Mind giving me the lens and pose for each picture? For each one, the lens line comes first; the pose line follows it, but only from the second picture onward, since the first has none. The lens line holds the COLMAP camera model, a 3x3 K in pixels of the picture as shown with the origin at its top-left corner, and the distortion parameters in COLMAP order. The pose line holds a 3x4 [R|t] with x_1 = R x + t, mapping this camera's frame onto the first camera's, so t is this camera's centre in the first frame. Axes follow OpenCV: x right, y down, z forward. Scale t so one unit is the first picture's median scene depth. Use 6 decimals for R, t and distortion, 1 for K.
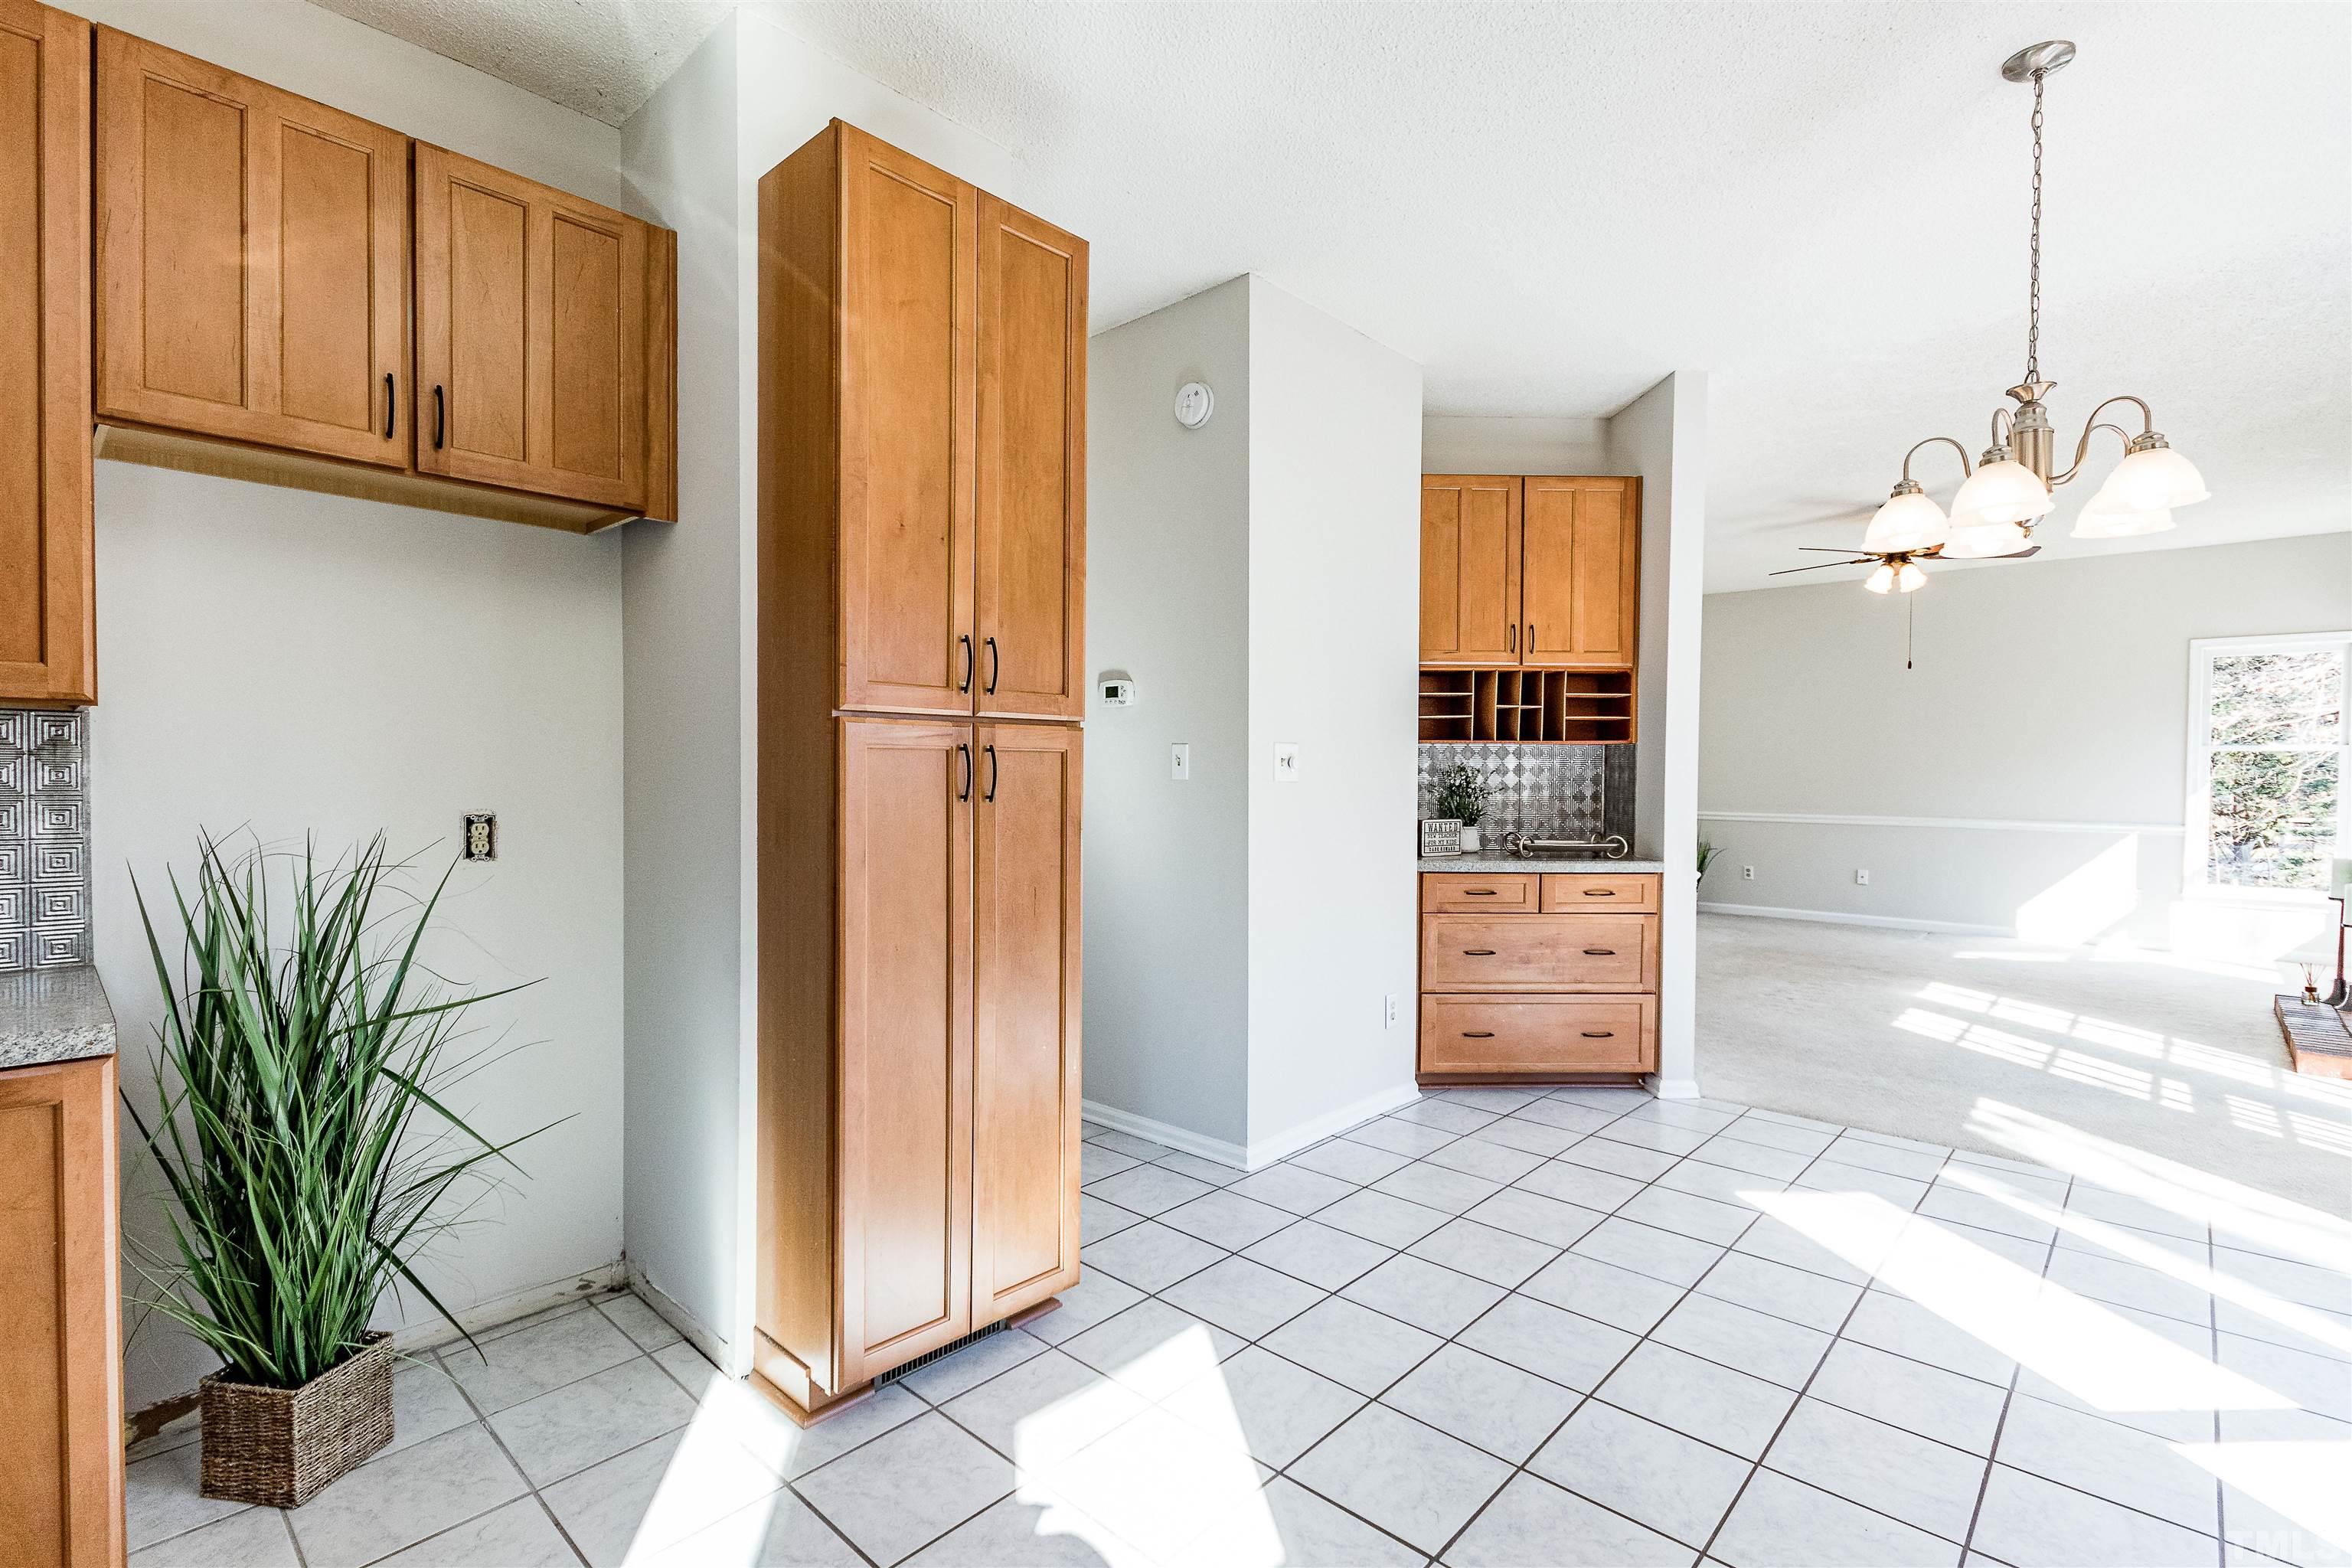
lens RADIAL K [[1084.3, 0, 1176.5], [0, 1084.3, 791.6], [0, 0, 1]] dist [-0.000075, -0.000402]
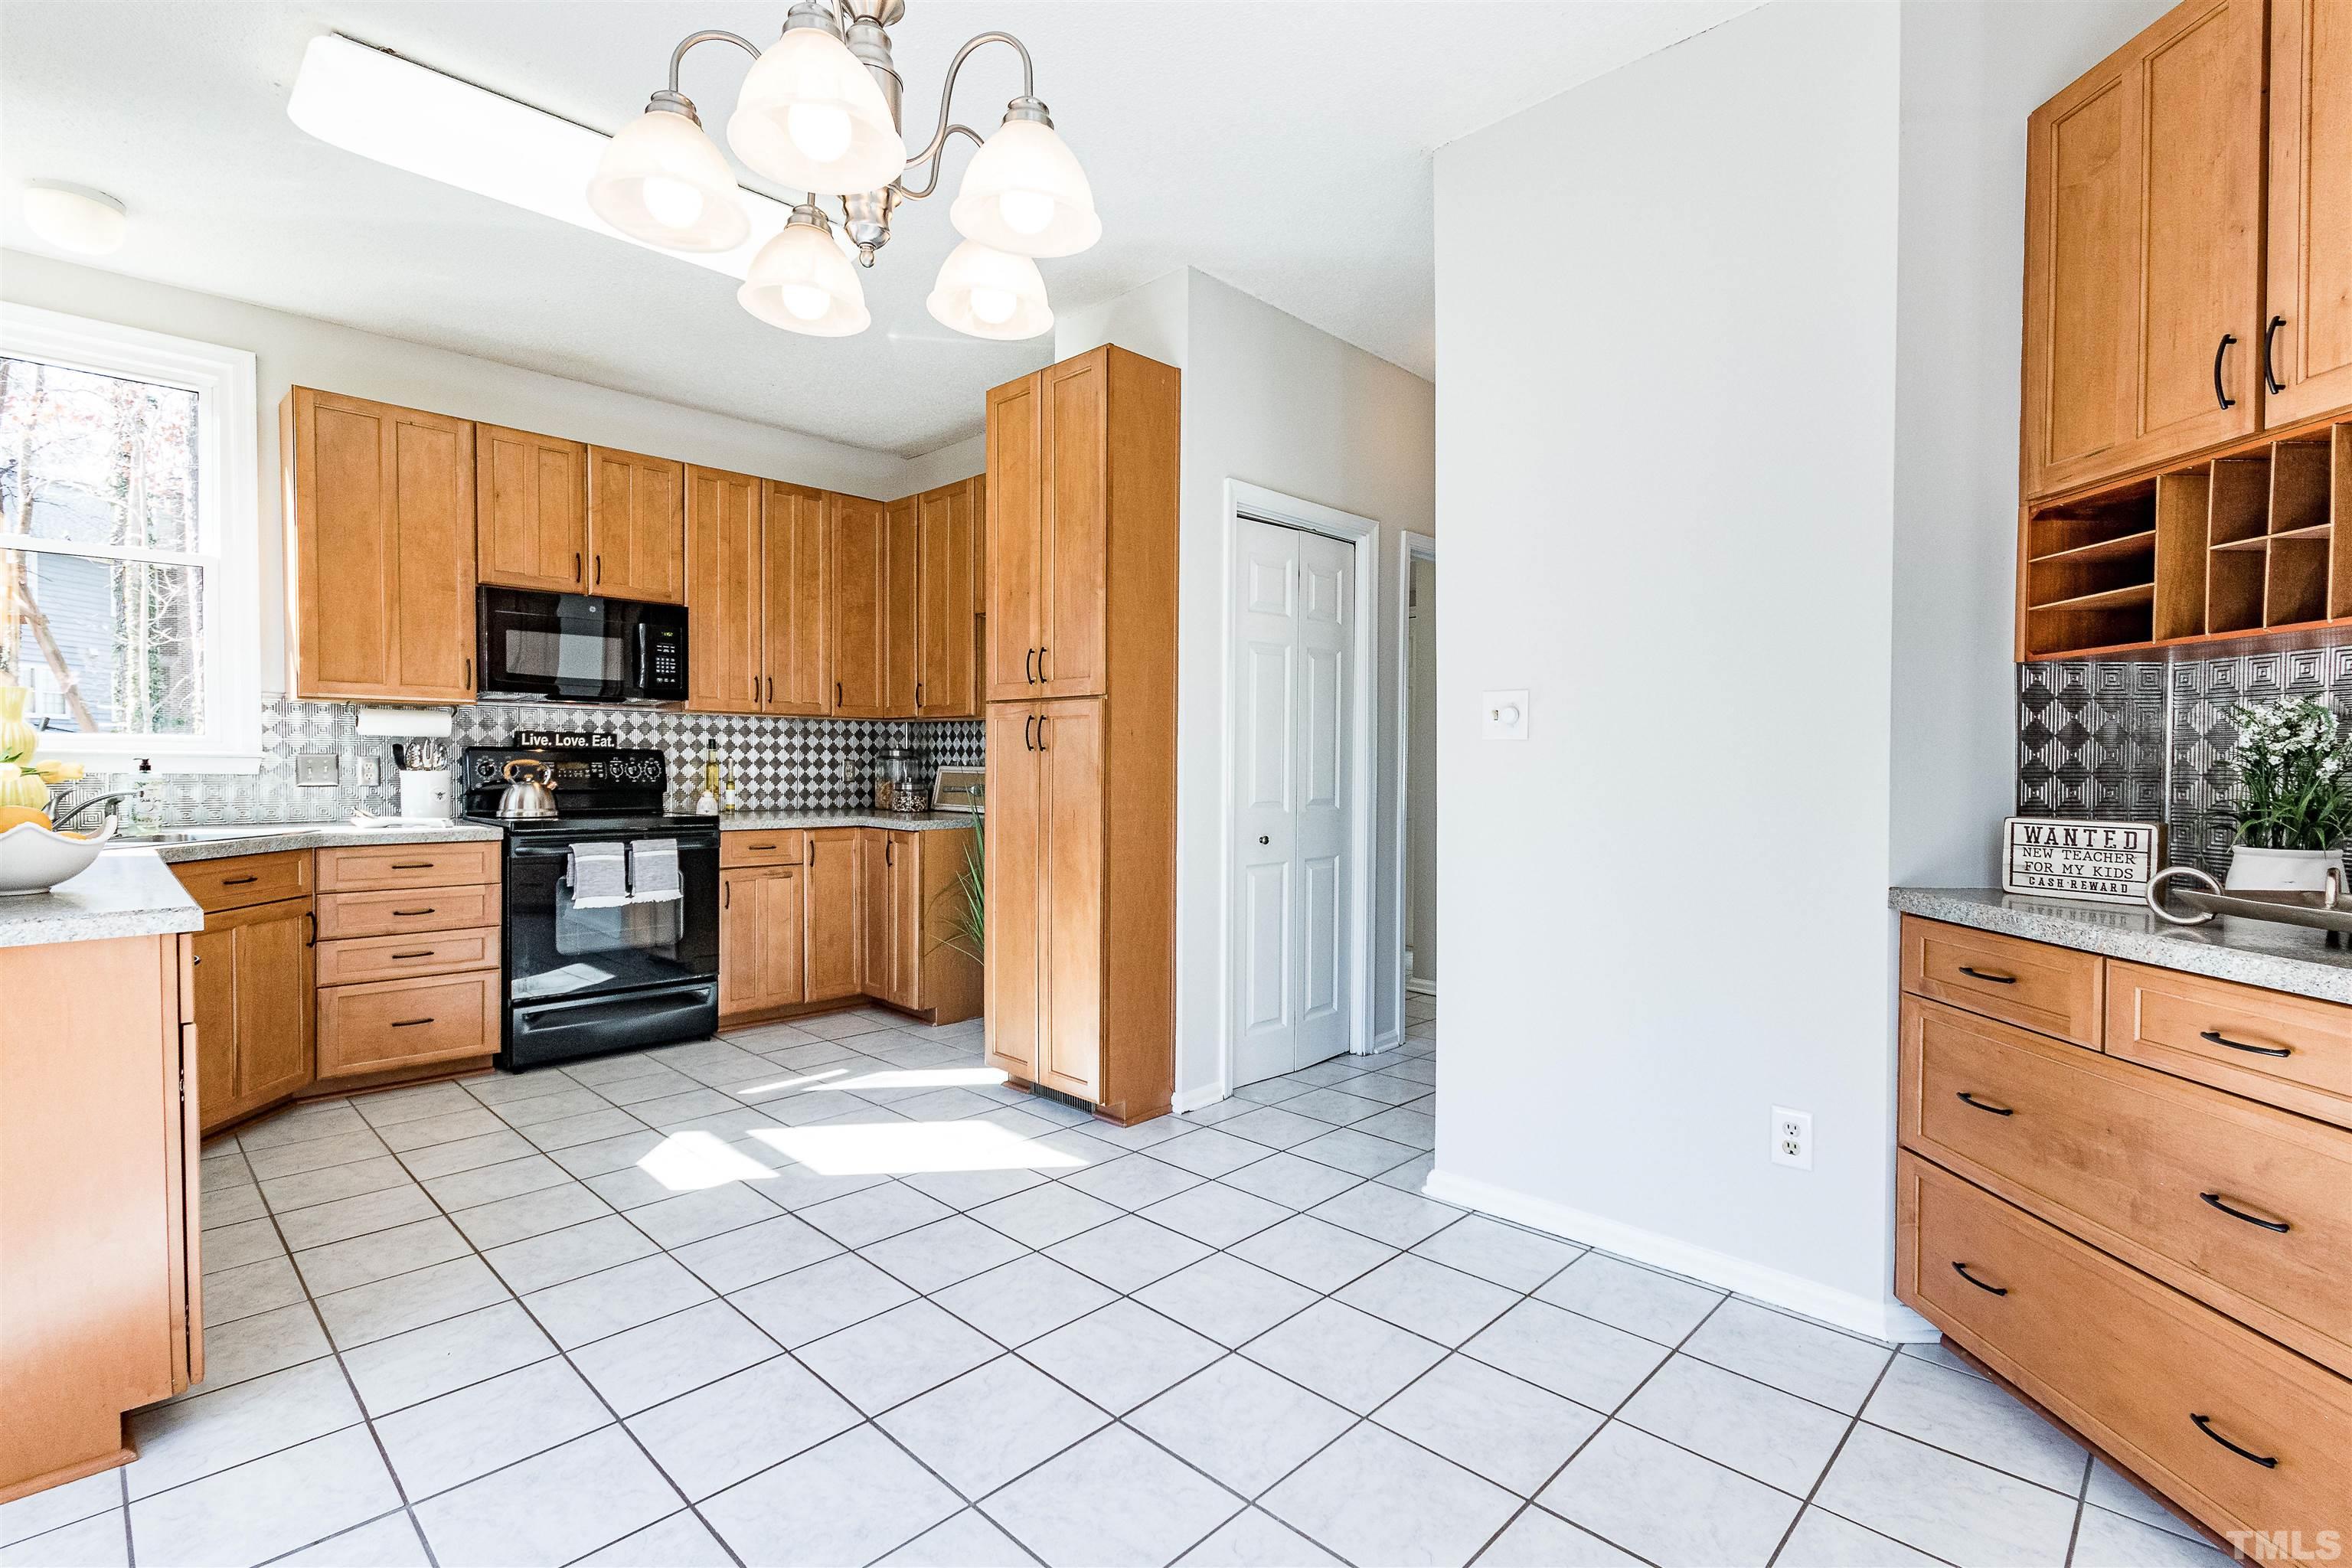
lens RADIAL K [[1083.0, 0, 1176.0], [0, 1083.0, 784.0], [0, 0, 1]] dist [0.001361, -0.000015]
pose [[-0.023892, 0.019667, -0.999521, 0.745637], [-0.025572, 0.999467, 0.020277, 0.010989], [0.999387, 0.026044, -0.023376, 0.654462]]
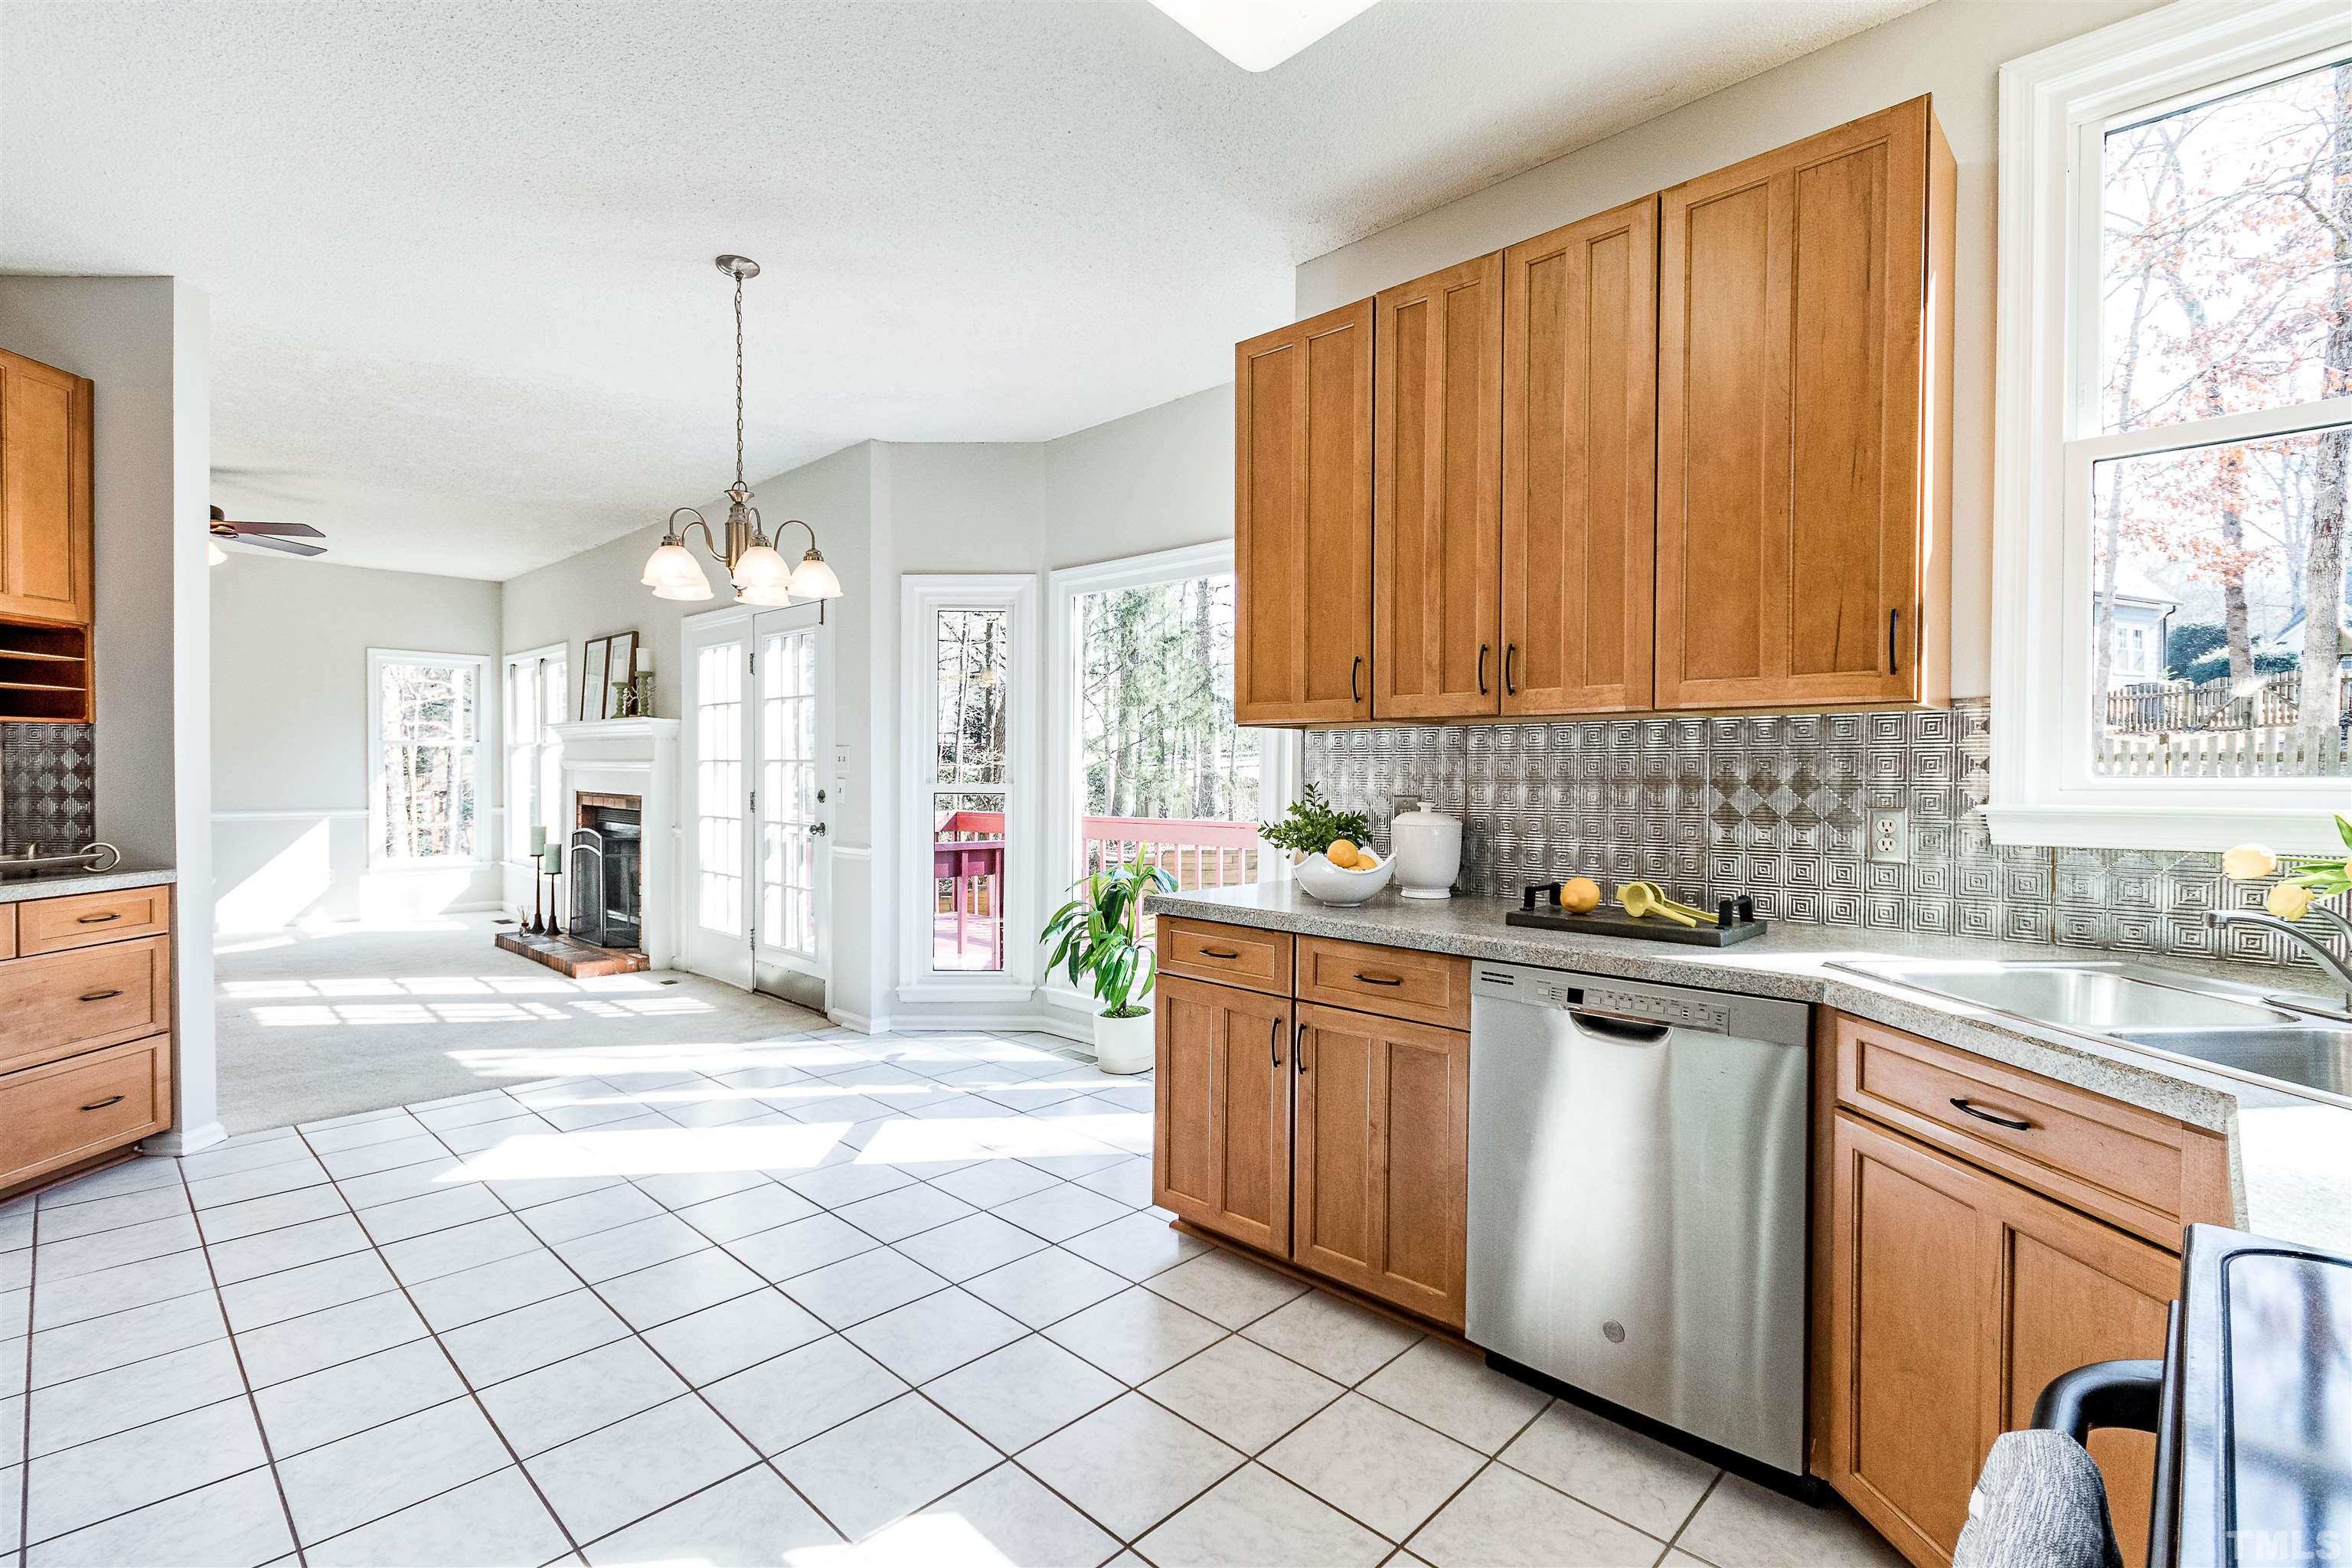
lens RADIAL K [[1083.0, 0, 1176.0], [0, 1083.0, 784.0], [0, 0, 1]] dist [0.001361, -0.000015]
pose [[0.019980, -0.018730, 0.999625, -0.357141], [0.017491, 0.999678, 0.018382, -0.001683], [-0.999647, 0.017117, 0.020301, 0.222701]]
